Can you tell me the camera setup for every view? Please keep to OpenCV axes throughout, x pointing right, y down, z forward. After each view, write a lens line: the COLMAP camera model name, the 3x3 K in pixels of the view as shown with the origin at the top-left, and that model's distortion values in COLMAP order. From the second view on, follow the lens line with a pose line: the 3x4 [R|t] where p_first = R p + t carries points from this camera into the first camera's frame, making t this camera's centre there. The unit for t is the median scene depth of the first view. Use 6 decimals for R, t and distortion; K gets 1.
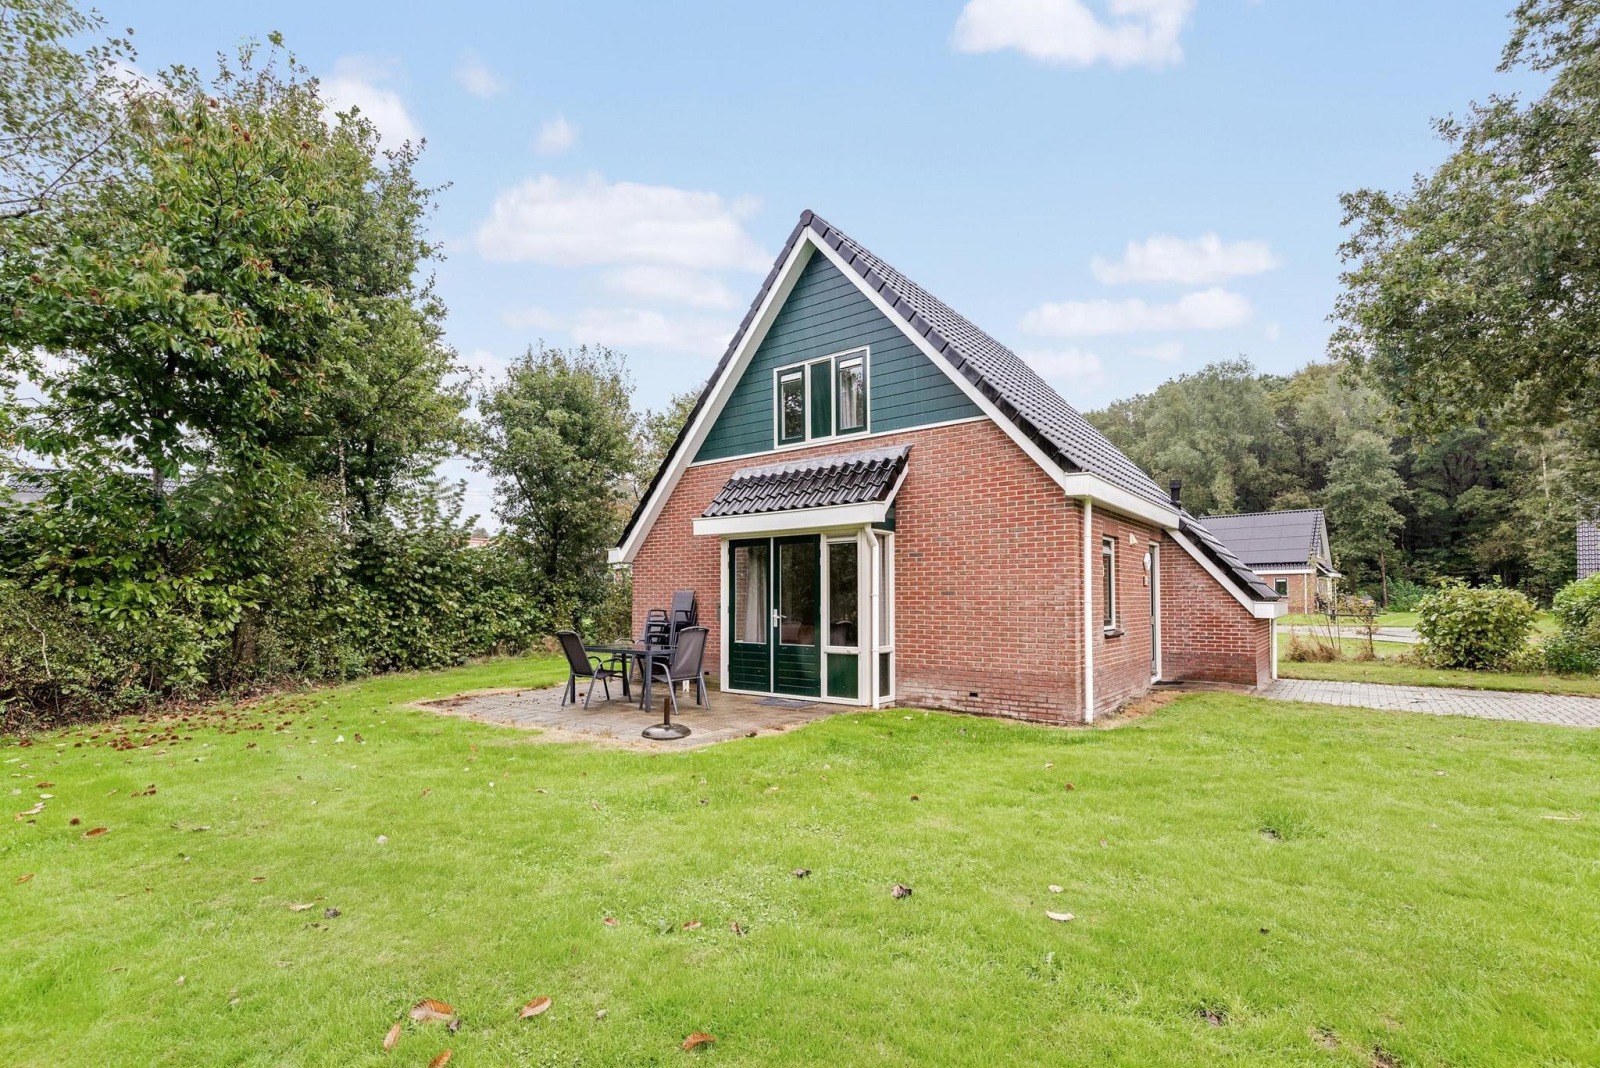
lens RADIAL K [[716.2, 0, 800.0], [0, 716.2, 534.0], [0, 0, 1]] dist [0.000193, -0.000114]
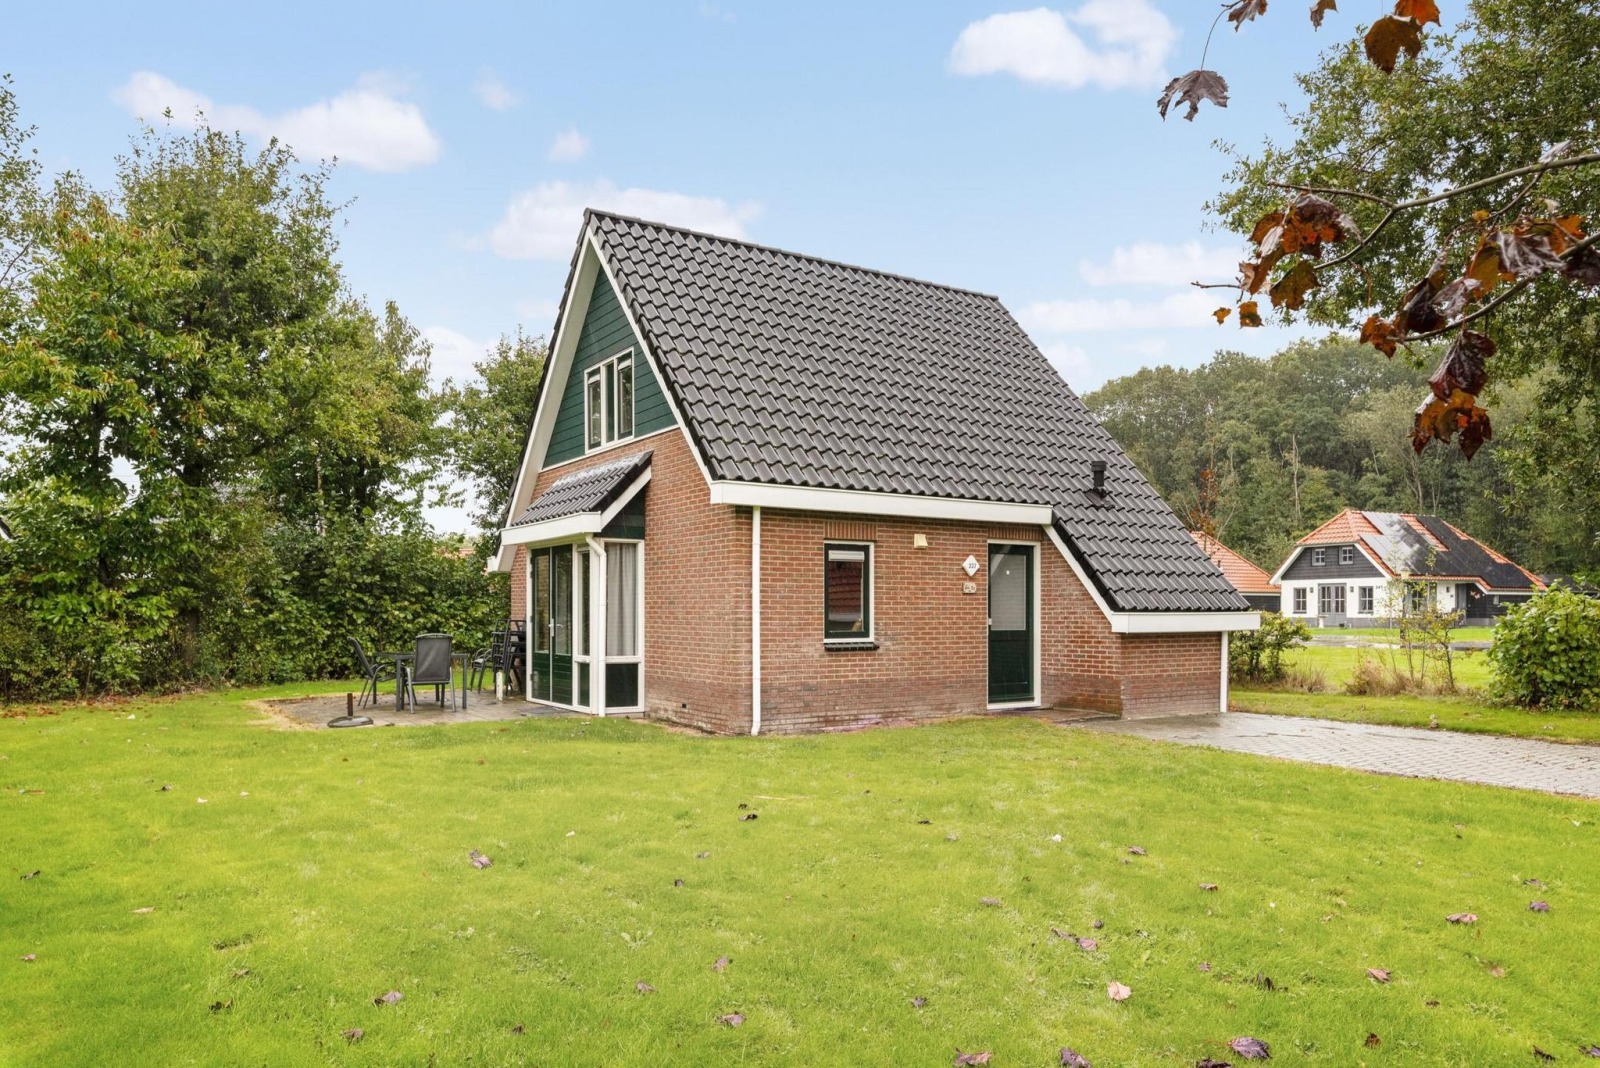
lens RADIAL K [[998.4, 0, 800.0], [0, 998.4, 534.0], [0, 0, 1]] dist [-0.004062, -0.000051]
pose [[0.953196, -0.021579, -0.301582, 0.657453], [0.025856, 0.999614, 0.010197, -0.016885], [0.301246, -0.017518, 0.953386, -0.202781]]
